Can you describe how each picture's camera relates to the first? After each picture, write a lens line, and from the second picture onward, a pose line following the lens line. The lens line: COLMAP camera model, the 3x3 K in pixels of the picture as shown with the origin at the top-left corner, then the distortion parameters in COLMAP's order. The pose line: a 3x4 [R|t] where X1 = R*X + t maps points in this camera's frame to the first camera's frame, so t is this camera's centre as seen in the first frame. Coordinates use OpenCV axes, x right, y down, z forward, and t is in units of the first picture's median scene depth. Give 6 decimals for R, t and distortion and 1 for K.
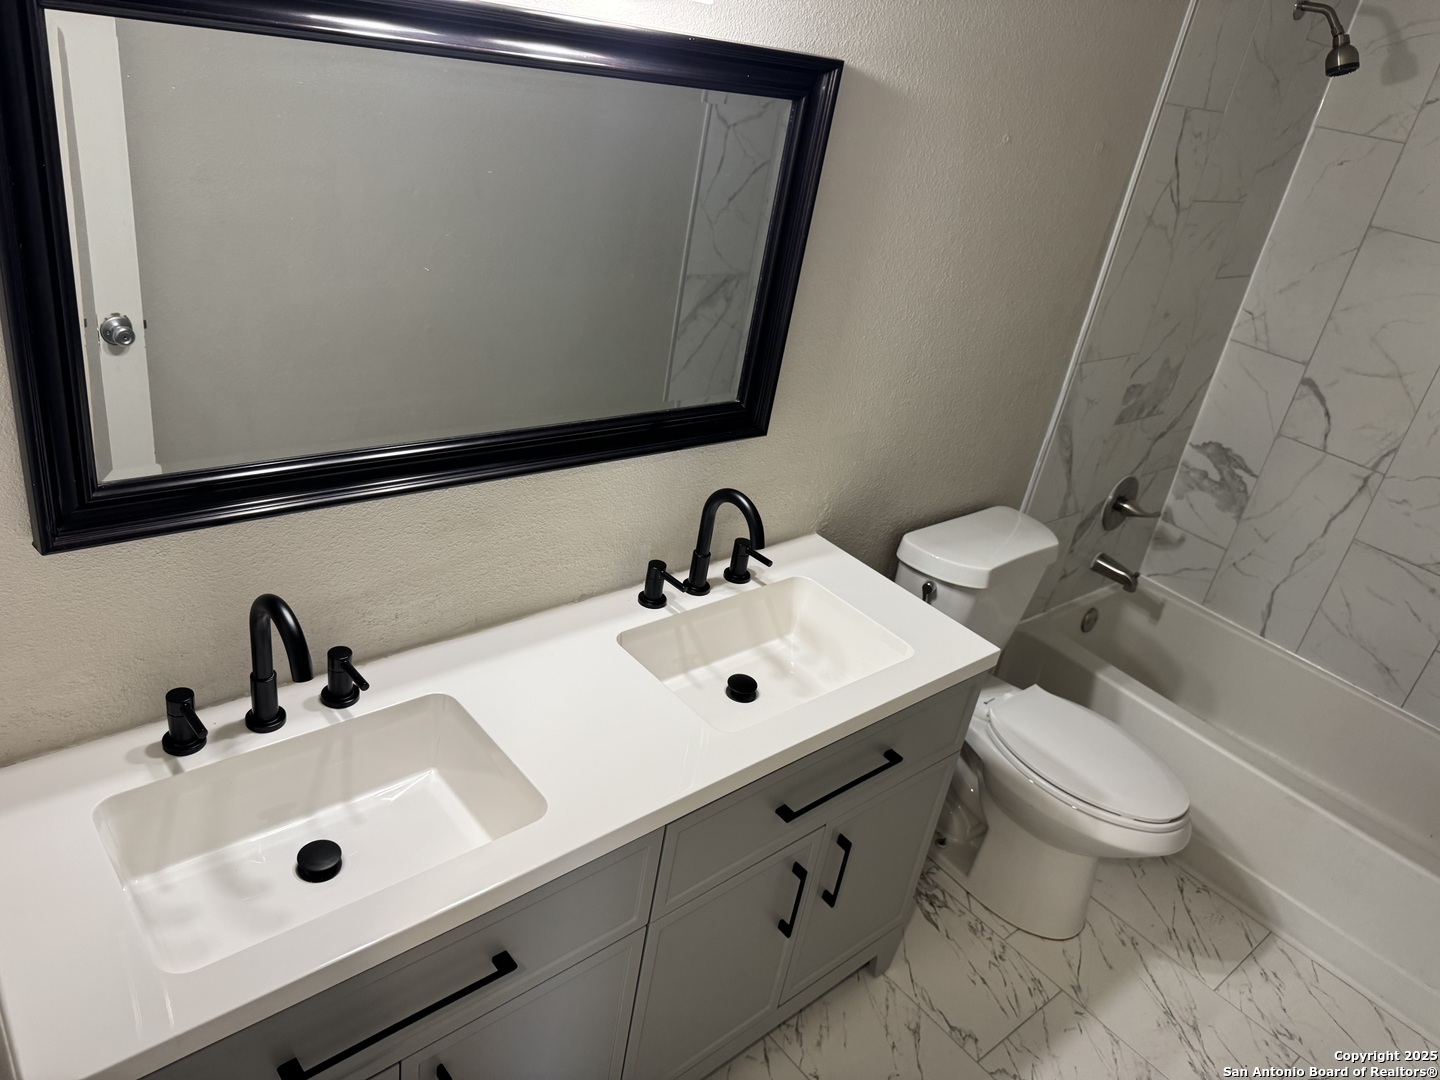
lens RADIAL K [[1032.5, 0, 723.7], [0, 1032.5, 548.1], [0, 0, 1]] dist [0.042014, -0.054847]
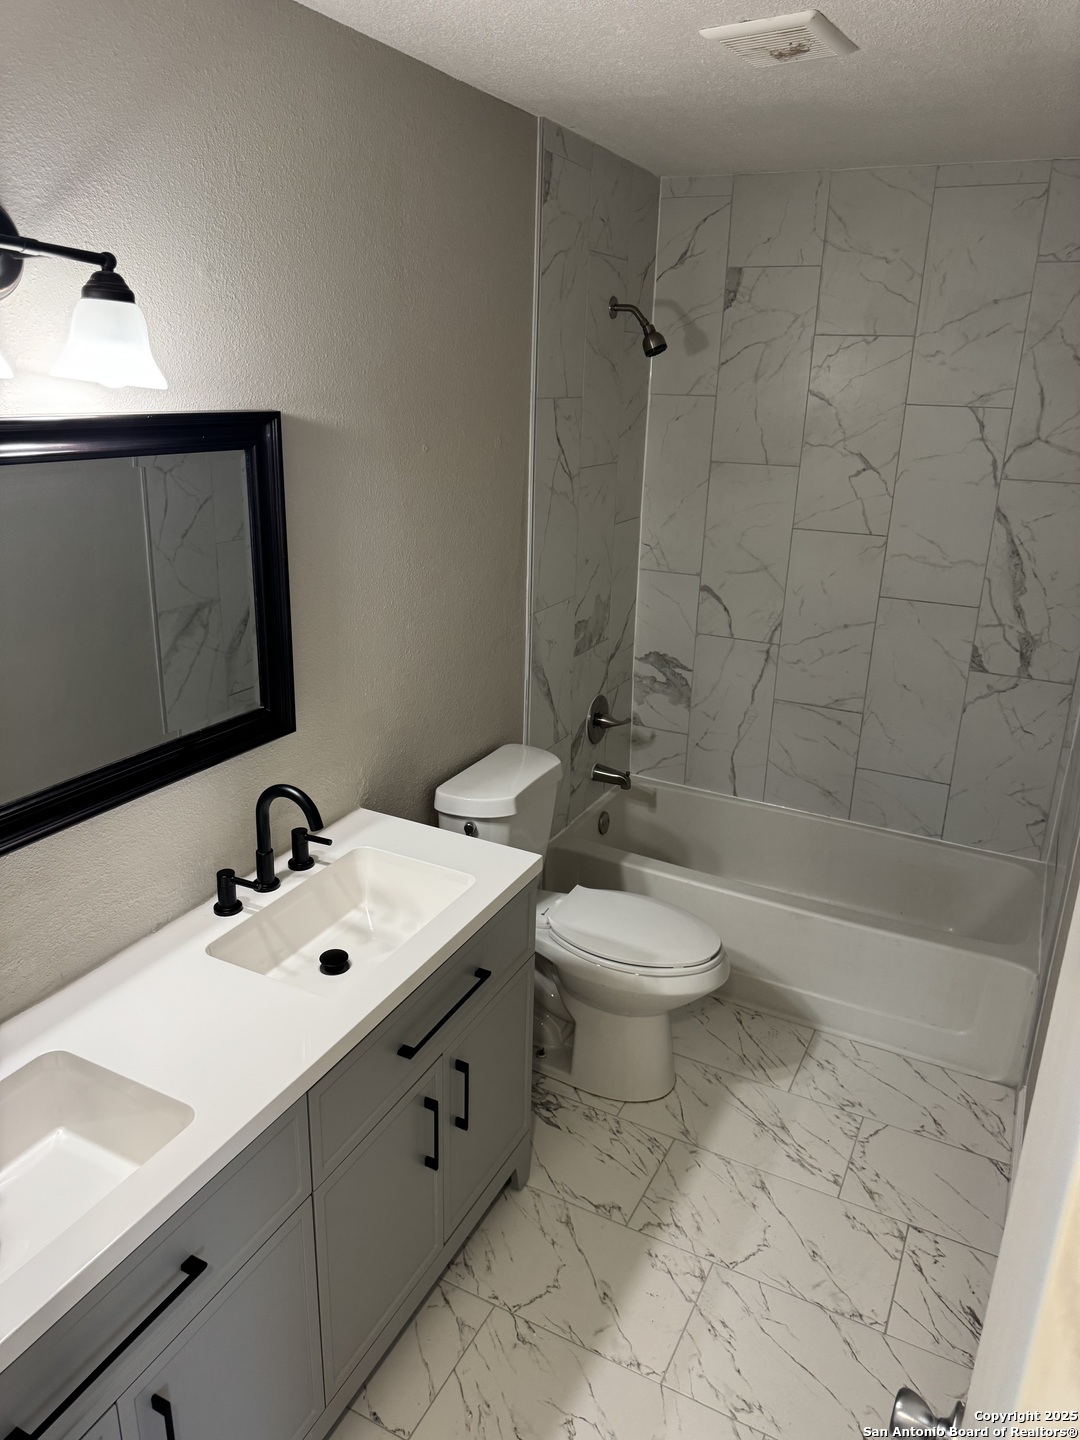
lens RADIAL K [[1020.3, 0, 537.9], [0, 1020.3, 725.9], [0, 0, 1]] dist [0.107037, -0.144644]
pose [[0.919227, -0.251985, 0.302531, -0.040564], [0.283856, 0.956614, -0.065698, 0.024900], [-0.272851, 0.146266, 0.950873, -0.101288]]
